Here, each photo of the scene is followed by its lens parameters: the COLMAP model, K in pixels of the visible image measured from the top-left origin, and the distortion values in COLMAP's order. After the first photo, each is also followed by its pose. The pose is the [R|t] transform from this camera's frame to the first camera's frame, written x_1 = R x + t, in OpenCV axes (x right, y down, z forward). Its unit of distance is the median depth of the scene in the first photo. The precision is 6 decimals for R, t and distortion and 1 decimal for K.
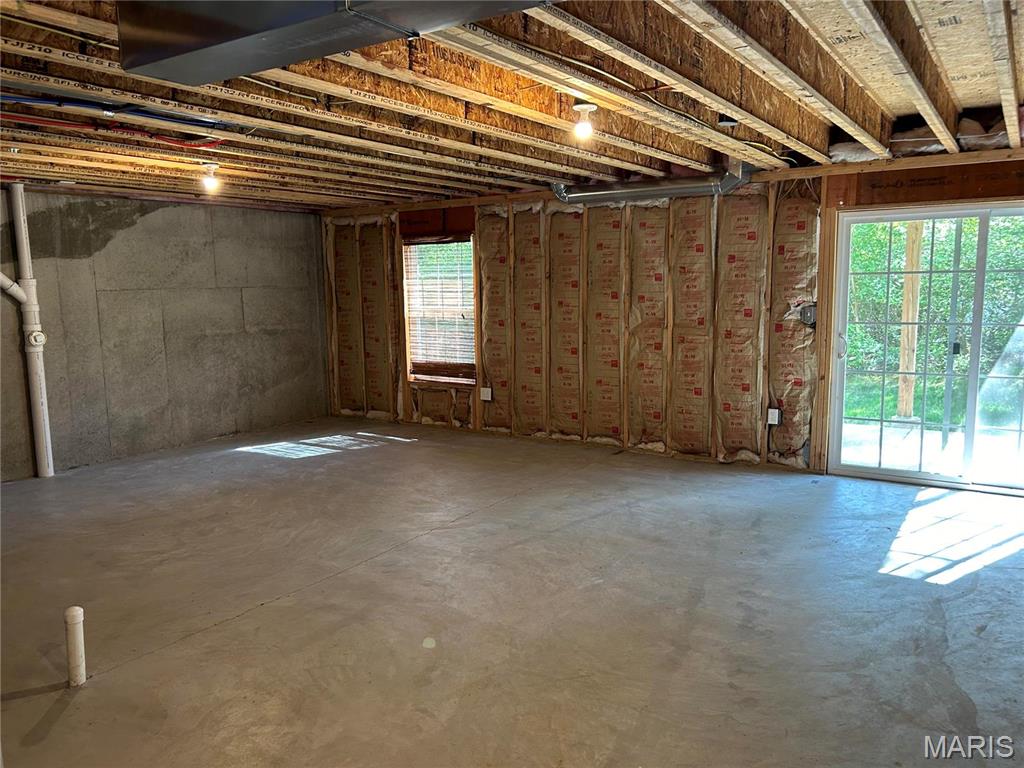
lens RADIAL K [[771.3, 0, 507.9], [0, 771.3, 379.2], [0, 0, 1]] dist [0.048803, -0.051714]
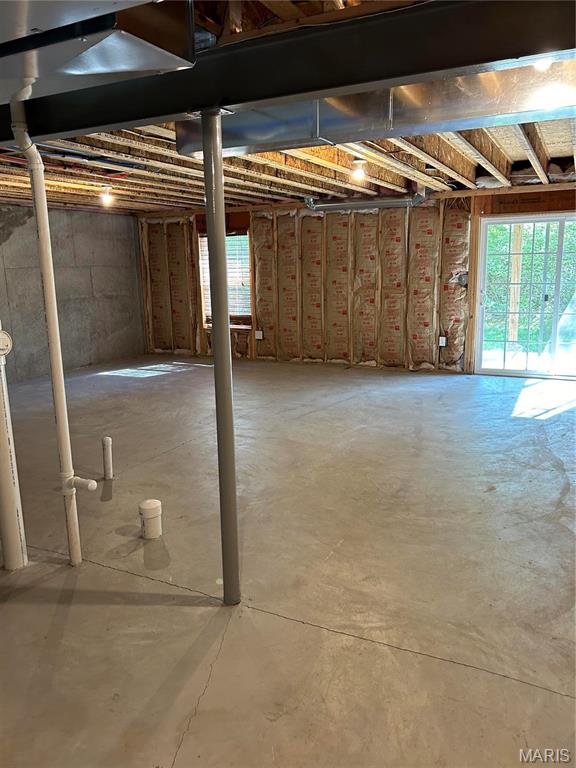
lens RADIAL K [[578.5, 0, 289.8], [0, 578.5, 366.3], [0, 0, 1]] dist [0.048803, -0.051714]
pose [[0.991947, -0.028346, 0.123440, -0.146146], [0.022199, 0.998457, 0.050893, 0.032150], [-0.124692, -0.047742, 0.991046, -0.208872]]
